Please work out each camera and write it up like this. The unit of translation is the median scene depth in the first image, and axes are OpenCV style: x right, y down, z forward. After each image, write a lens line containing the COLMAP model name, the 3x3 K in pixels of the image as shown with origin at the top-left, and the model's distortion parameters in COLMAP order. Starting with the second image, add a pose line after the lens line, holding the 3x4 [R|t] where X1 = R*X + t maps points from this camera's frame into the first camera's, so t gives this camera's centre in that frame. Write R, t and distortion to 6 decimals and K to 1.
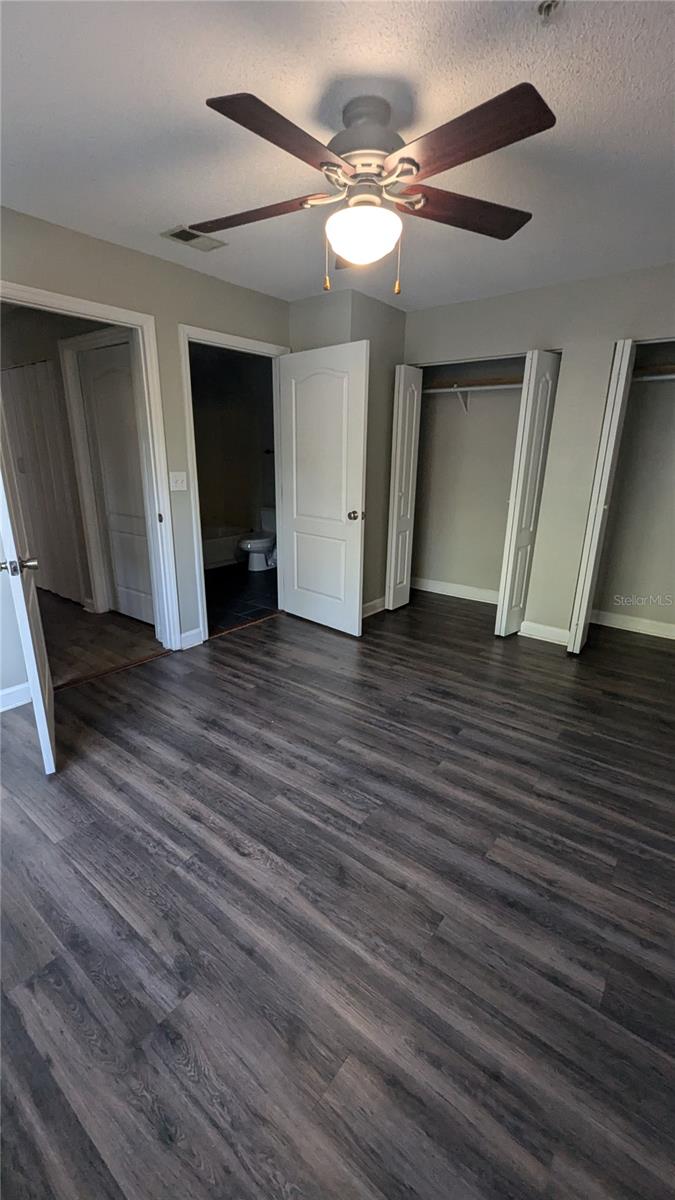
lens RADIAL K [[495.2, 0, 330.4], [0, 495.2, 605.3], [0, 0, 1]] dist [0.002524, 0.000253]
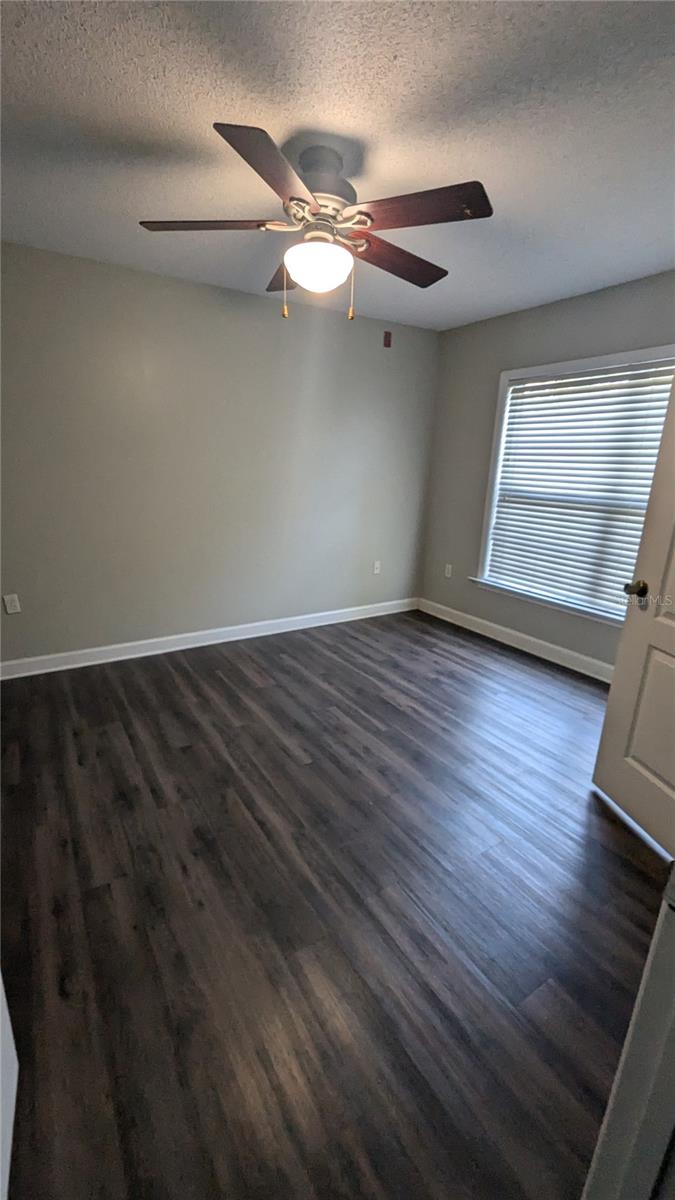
lens RADIAL K [[495.2, 0, 330.4], [0, 495.2, 605.3], [0, 0, 1]] dist [0.002524, 0.000253]
pose [[-0.941578, -0.133069, 0.309391, -0.325868], [0.060599, 0.836706, 0.544289, -0.590213], [-0.331298, 0.531240, -0.779760, 1.854678]]
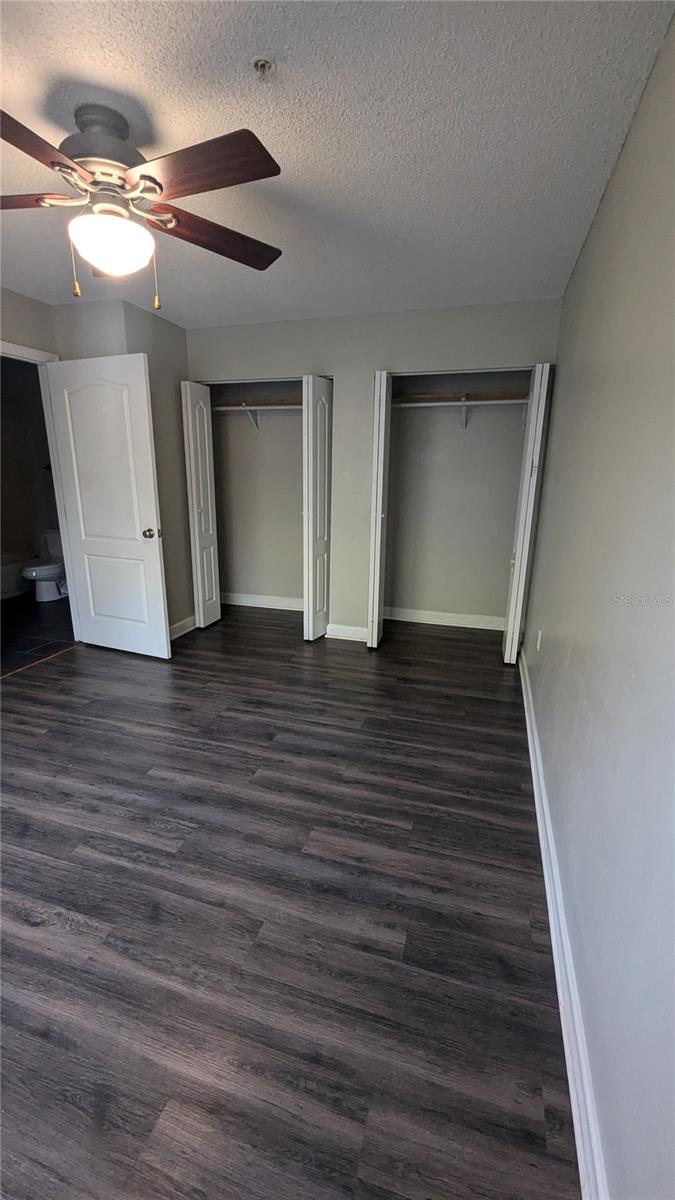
lens RADIAL K [[495.2, 0, 330.4], [0, 495.2, 605.3], [0, 0, 1]] dist [0.002524, 0.000253]
pose [[0.933704, -0.095871, 0.344971, 0.051797], [0.106861, 0.994190, -0.012938, 0.010679], [-0.341726, 0.048944, 0.938524, -0.018602]]
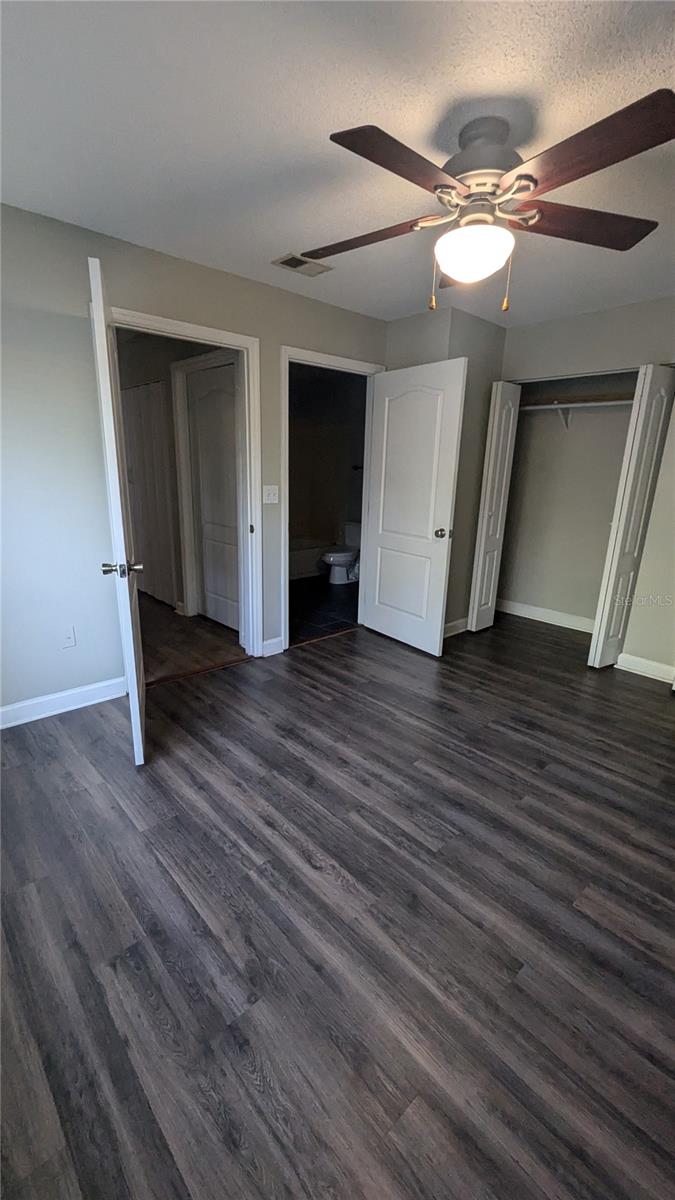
lens RADIAL K [[495.2, 0, 330.4], [0, 495.2, 605.3], [0, 0, 1]] dist [0.002524, 0.000253]
pose [[0.986721, 0.057804, -0.151789, -0.020401], [-0.062176, 0.997771, -0.024214, -0.001868], [0.150051, 0.033330, 0.988116, -0.000565]]
